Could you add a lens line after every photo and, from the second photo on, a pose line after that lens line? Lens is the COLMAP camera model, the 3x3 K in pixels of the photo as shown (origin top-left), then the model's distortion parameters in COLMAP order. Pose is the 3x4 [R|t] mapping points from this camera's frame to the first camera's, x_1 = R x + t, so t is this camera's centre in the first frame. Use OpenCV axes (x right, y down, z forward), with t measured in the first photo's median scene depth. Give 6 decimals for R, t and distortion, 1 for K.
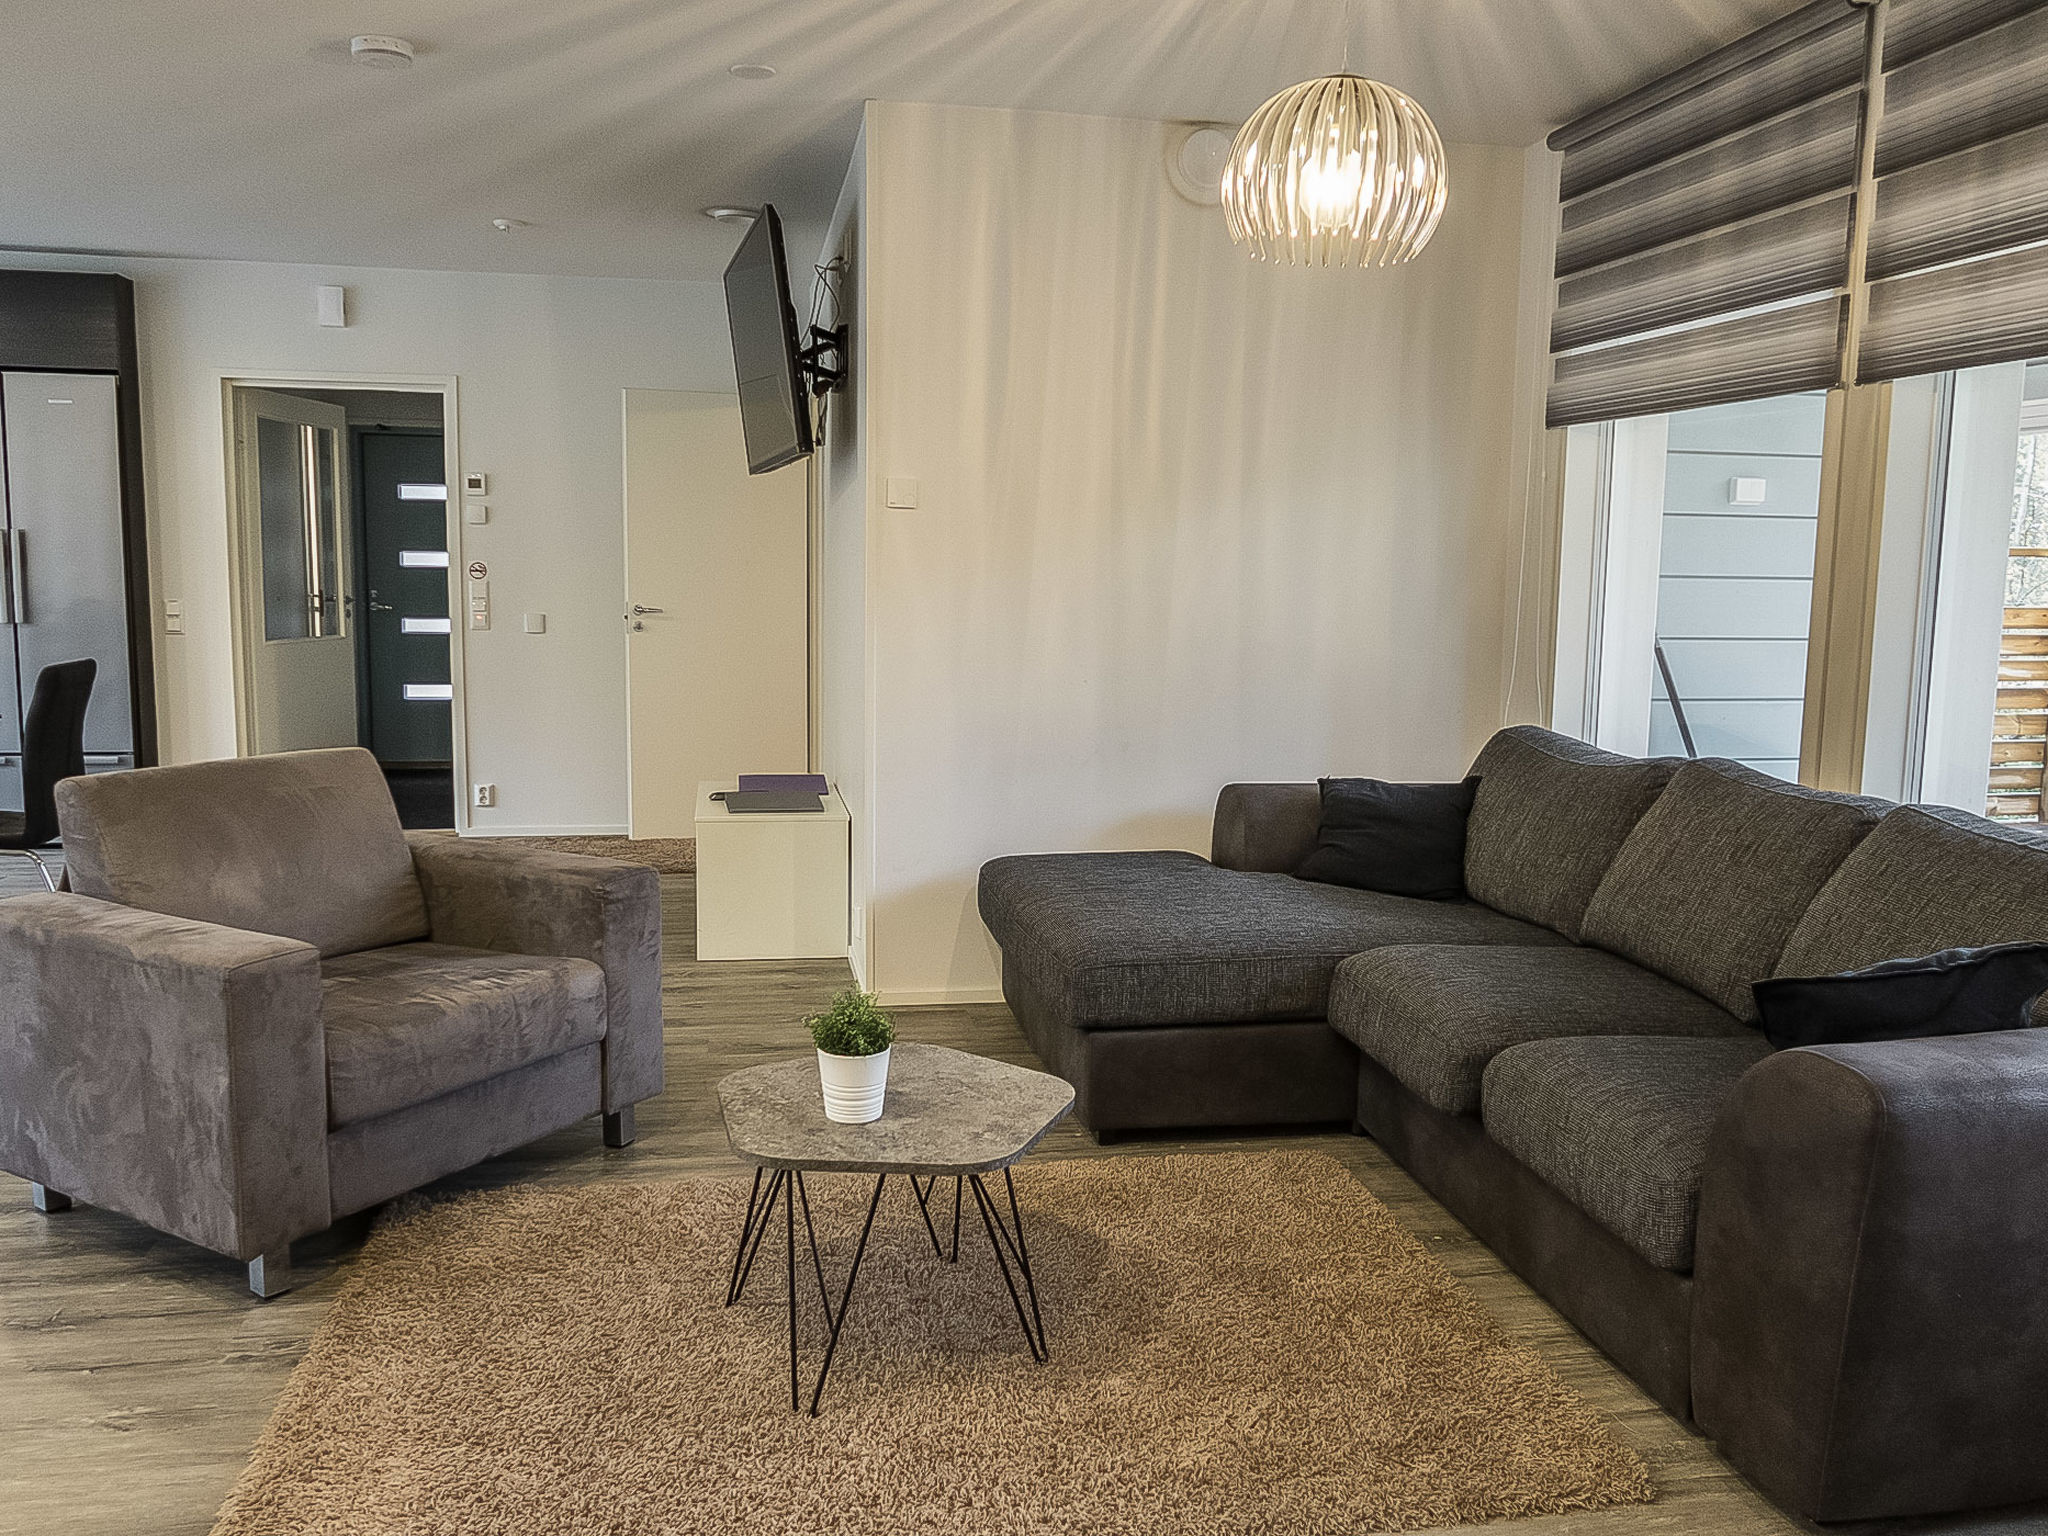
lens RADIAL K [[1596.6, 0, 1026.2], [0, 1596.6, 759.4], [0, 0, 1]] dist [-0.023640, 0.003185]
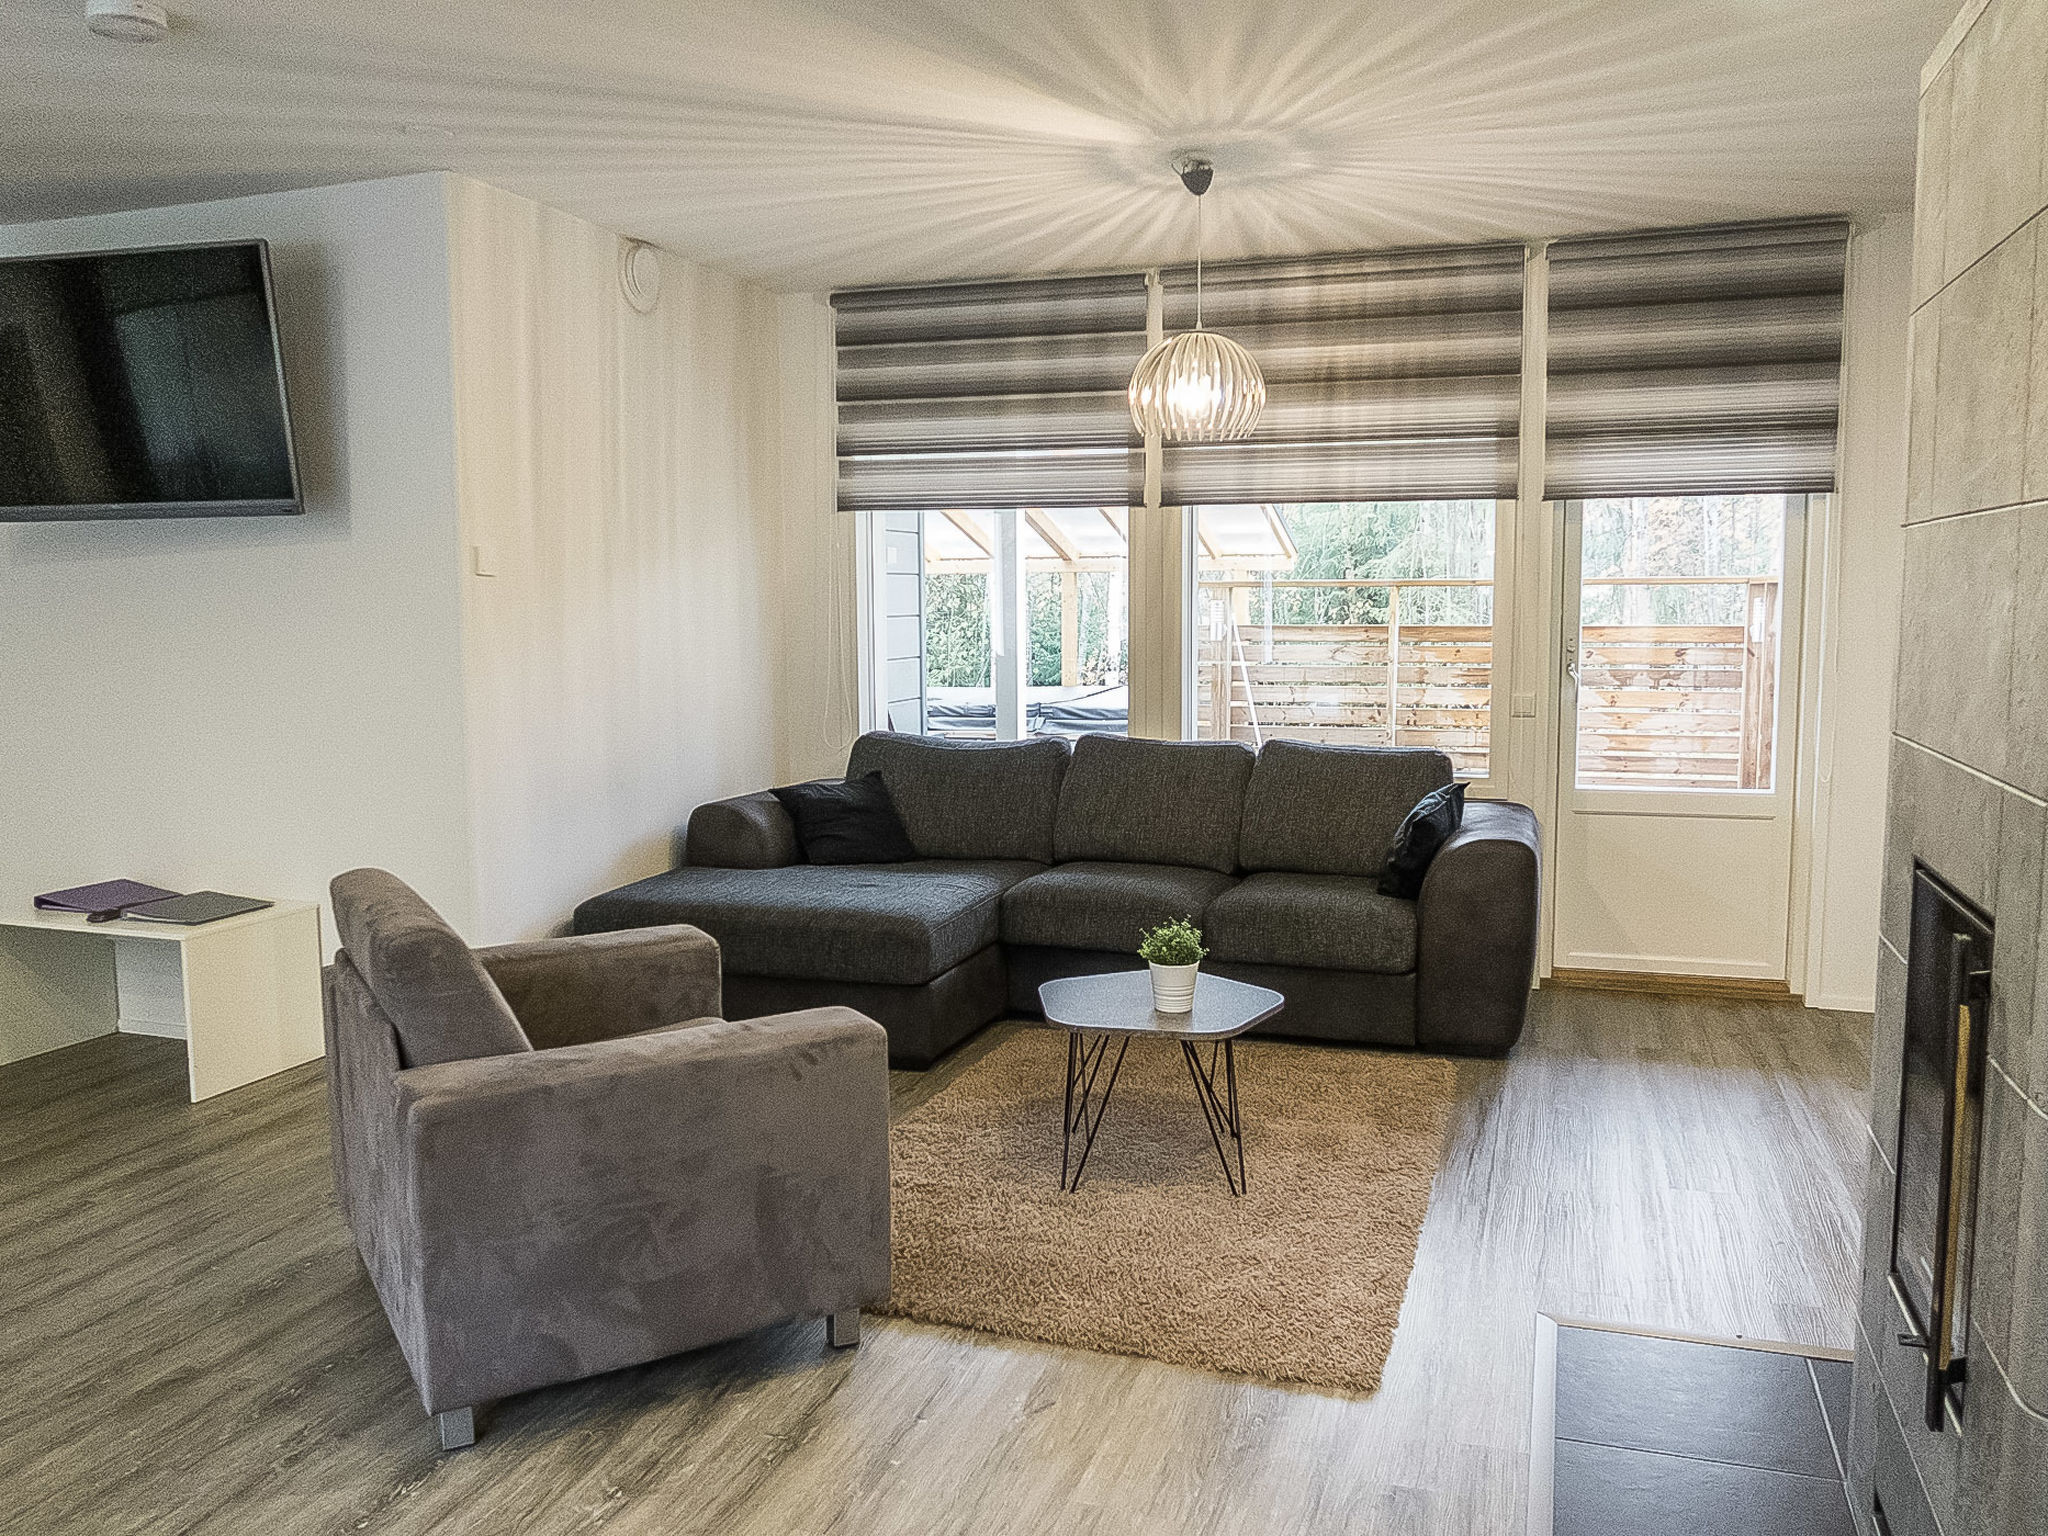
lens RADIAL K [[1596.6, 0, 1027.3], [0, 1596.6, 784.5], [0, 0, 1]] dist [-0.023640, 0.003185]
pose [[0.482391, -0.123339, 0.867229, -0.842463], [0.119492, 0.990048, 0.074339, -0.064128], [-0.867768, 0.067767, 0.492328, 0.221263]]
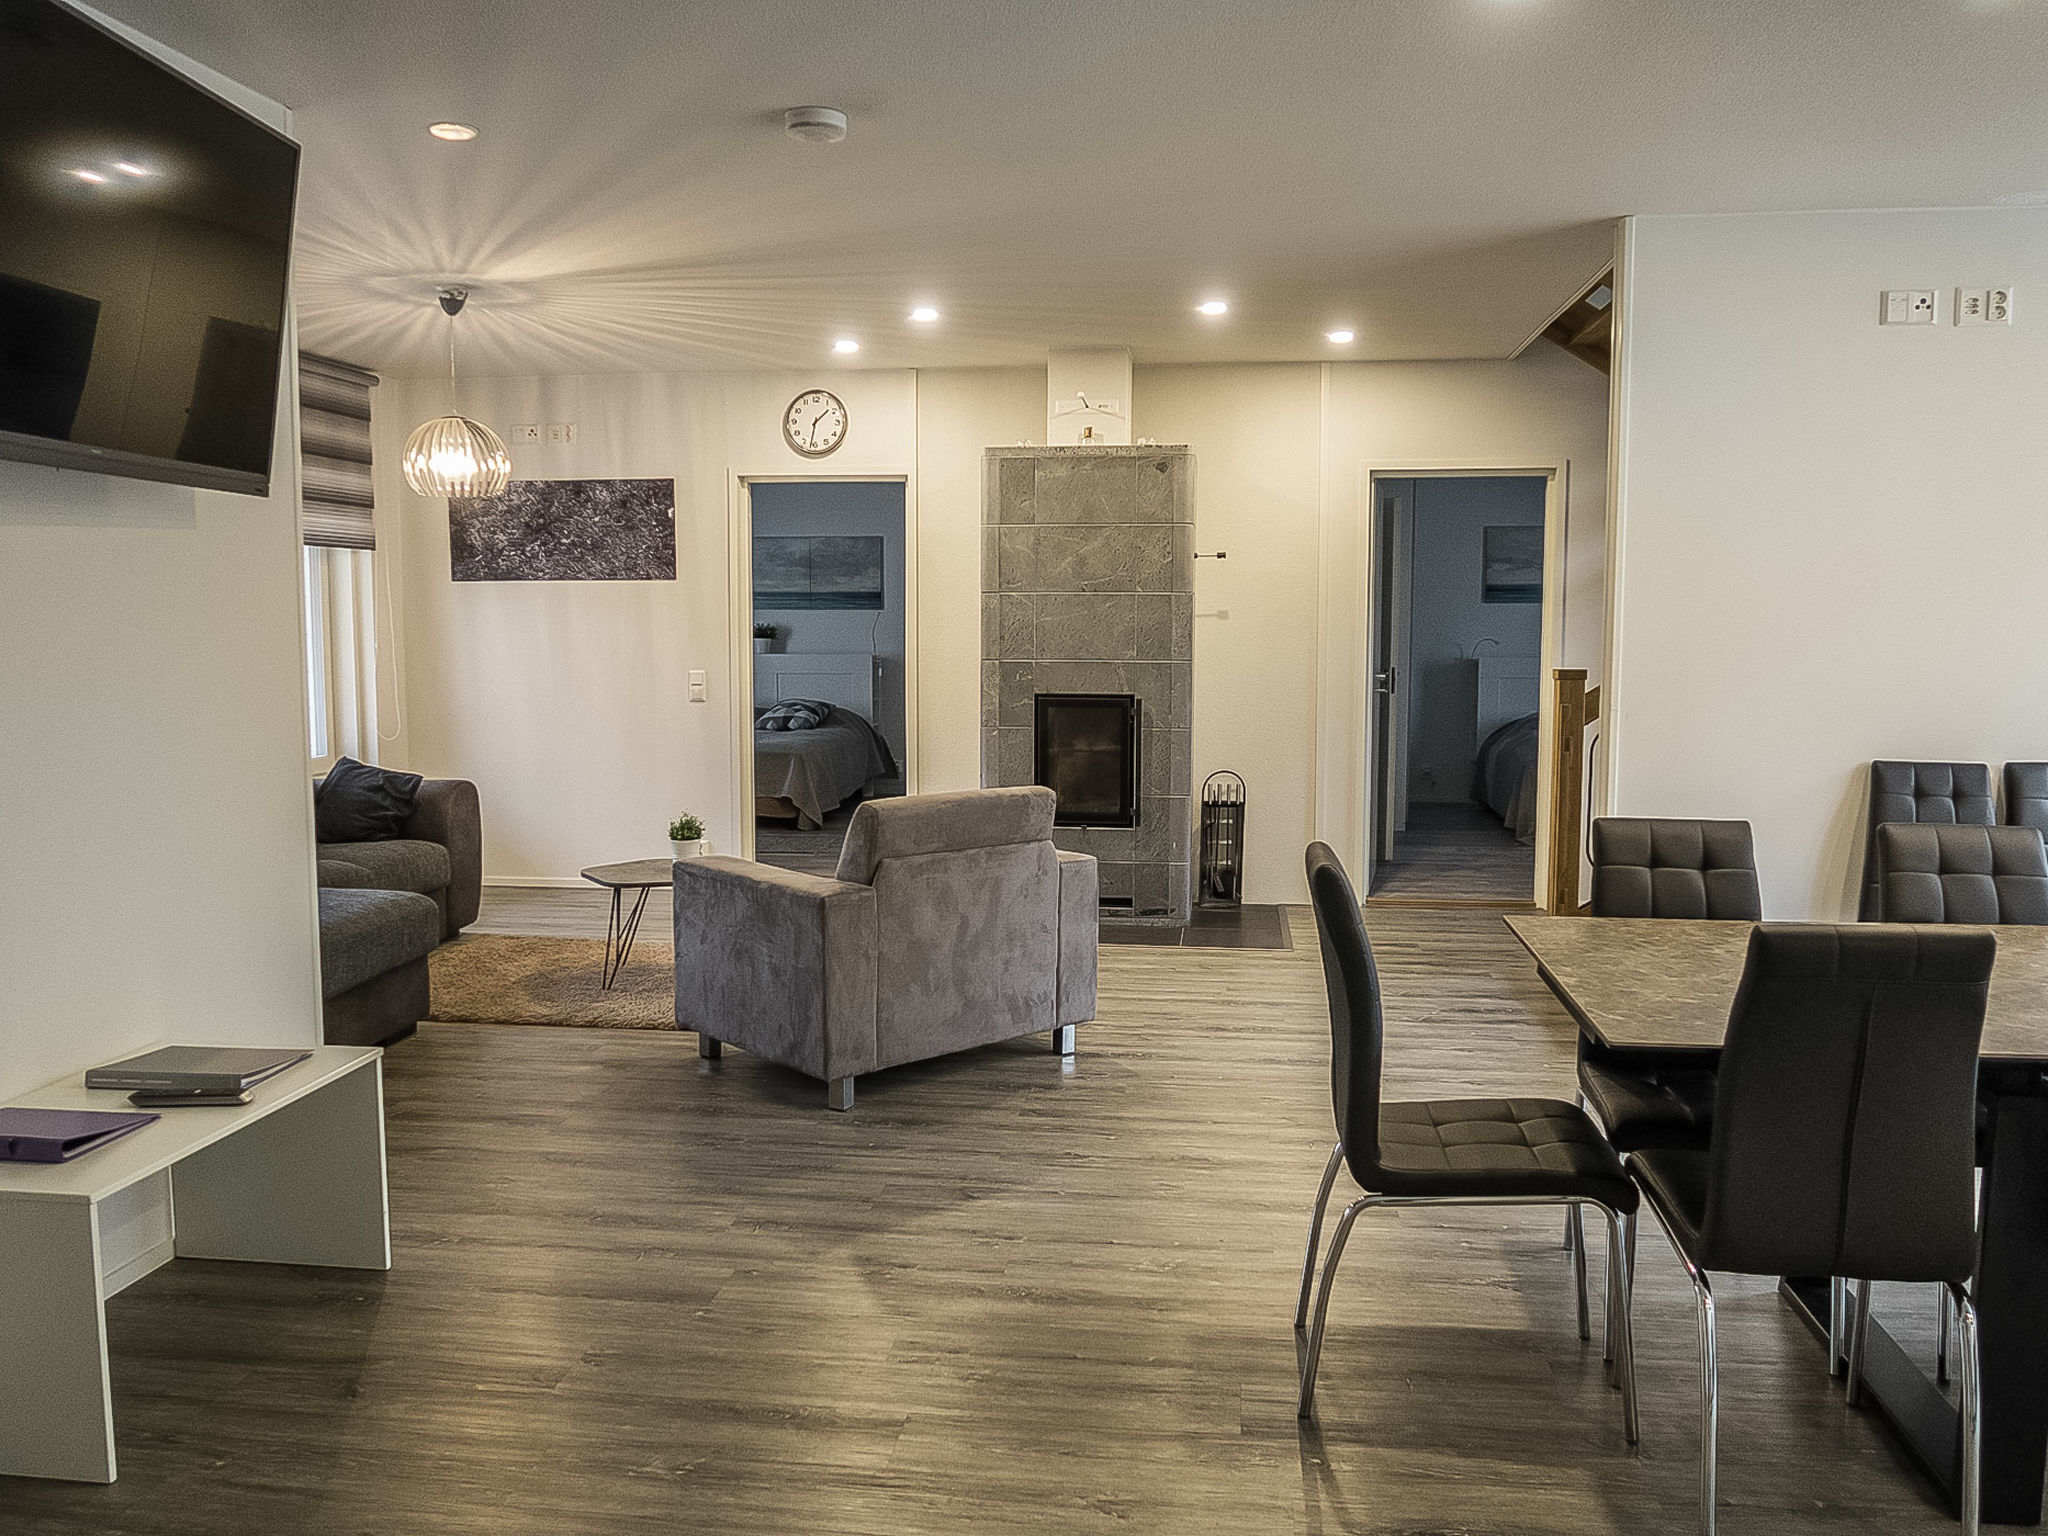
lens RADIAL K [[1596.6, 0, 1038.1], [0, 1596.6, 764.5], [0, 0, 1]] dist [-0.023640, 0.003185]
pose [[-0.952930, -0.038346, 0.300755, -0.772868], [0.028651, 0.976142, 0.215236, -0.241078], [-0.301833, 0.213722, -0.929096, 1.705826]]
